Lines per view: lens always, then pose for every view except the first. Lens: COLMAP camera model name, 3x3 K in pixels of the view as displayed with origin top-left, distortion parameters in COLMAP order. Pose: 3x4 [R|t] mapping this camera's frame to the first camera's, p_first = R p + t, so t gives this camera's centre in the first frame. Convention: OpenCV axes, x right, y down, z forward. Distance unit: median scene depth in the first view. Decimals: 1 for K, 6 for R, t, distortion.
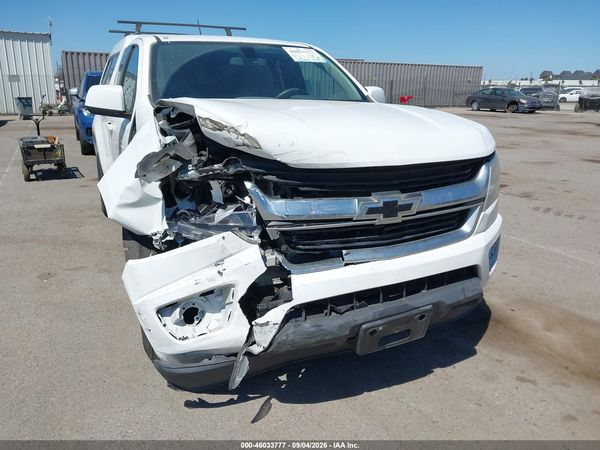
lens RADIAL K [[474.1, 0, 300.0], [0, 474.1, 225.0], [0, 0, 1]] dist [0.041820, -0.056822]
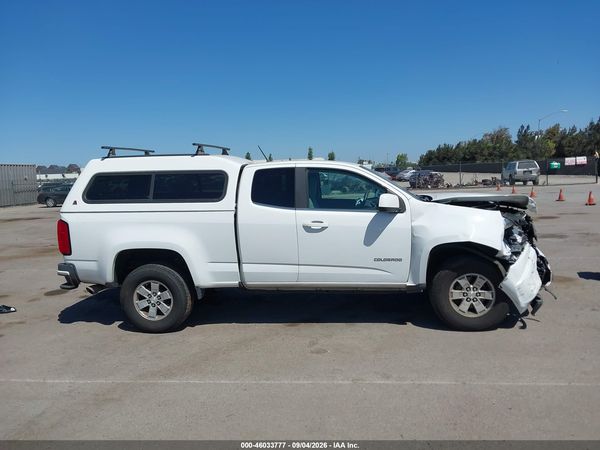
lens RADIAL K [[473.0, 0, 306.2], [0, 473.0, 226.8], [0, 0, 1]] dist [0.095678, -0.197231]
pose [[0.527910, -0.127602, 0.839660, -2.719341], [0.279146, 0.959791, -0.029647, -0.304048], [-0.802115, 0.250038, 0.542303, 0.530408]]
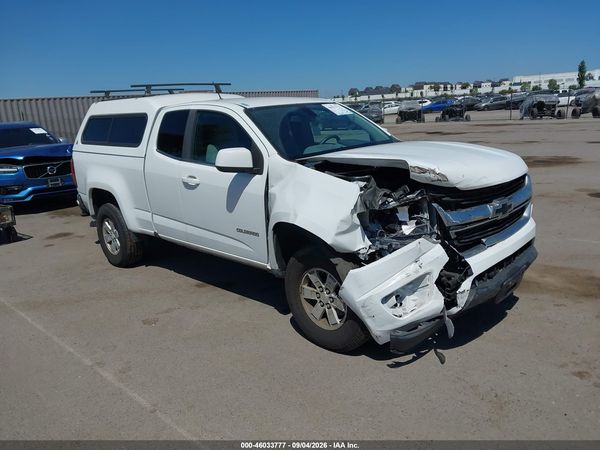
lens RADIAL K [[474.1, 0, 300.0], [0, 474.1, 225.0], [0, 0, 1]] dist [0.041820, -0.056822]
pose [[0.935731, -0.149714, 0.319363, -0.949951], [0.165041, 0.986056, -0.021317, -0.056906], [-0.311719, 0.072655, 0.947393, -0.304482]]
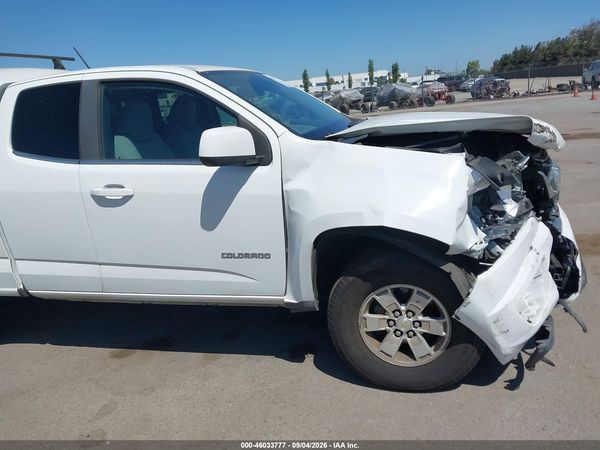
lens RADIAL K [[474.1, 0, 300.0], [0, 474.1, 225.0], [0, 0, 1]] dist [0.041820, -0.056822]
pose [[0.641113, -0.270554, 0.718174, -1.322428], [0.309915, 0.947373, 0.080238, -0.232993], [-0.702087, 0.171131, 0.691222, 0.559968]]
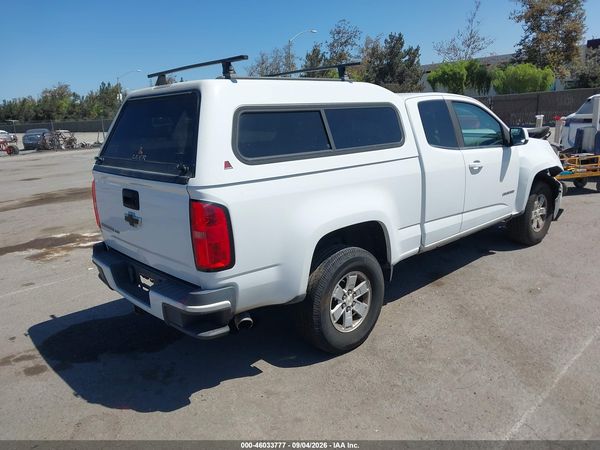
lens RADIAL K [[474.1, 0, 300.0], [0, 474.1, 225.0], [0, 0, 1]] dist [0.041820, -0.056822]
pose [[-0.303403, -0.216290, 0.927990, -2.517076], [0.314546, 0.896570, 0.311807, -1.044781], [-0.899448, 0.386499, -0.203989, 3.024710]]
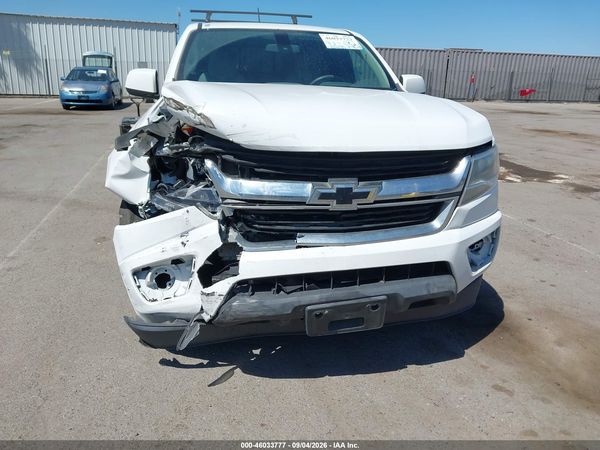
lens RADIAL K [[473.0, 0, 306.2], [0, 473.0, 226.8], [0, 0, 1]] dist [0.095678, -0.197231]
pose [[0.973989, 0.083629, -0.210597, 0.315933], [-0.078927, 0.996409, 0.030653, 0.007468], [0.212404, -0.013234, 0.977092, 0.001323]]
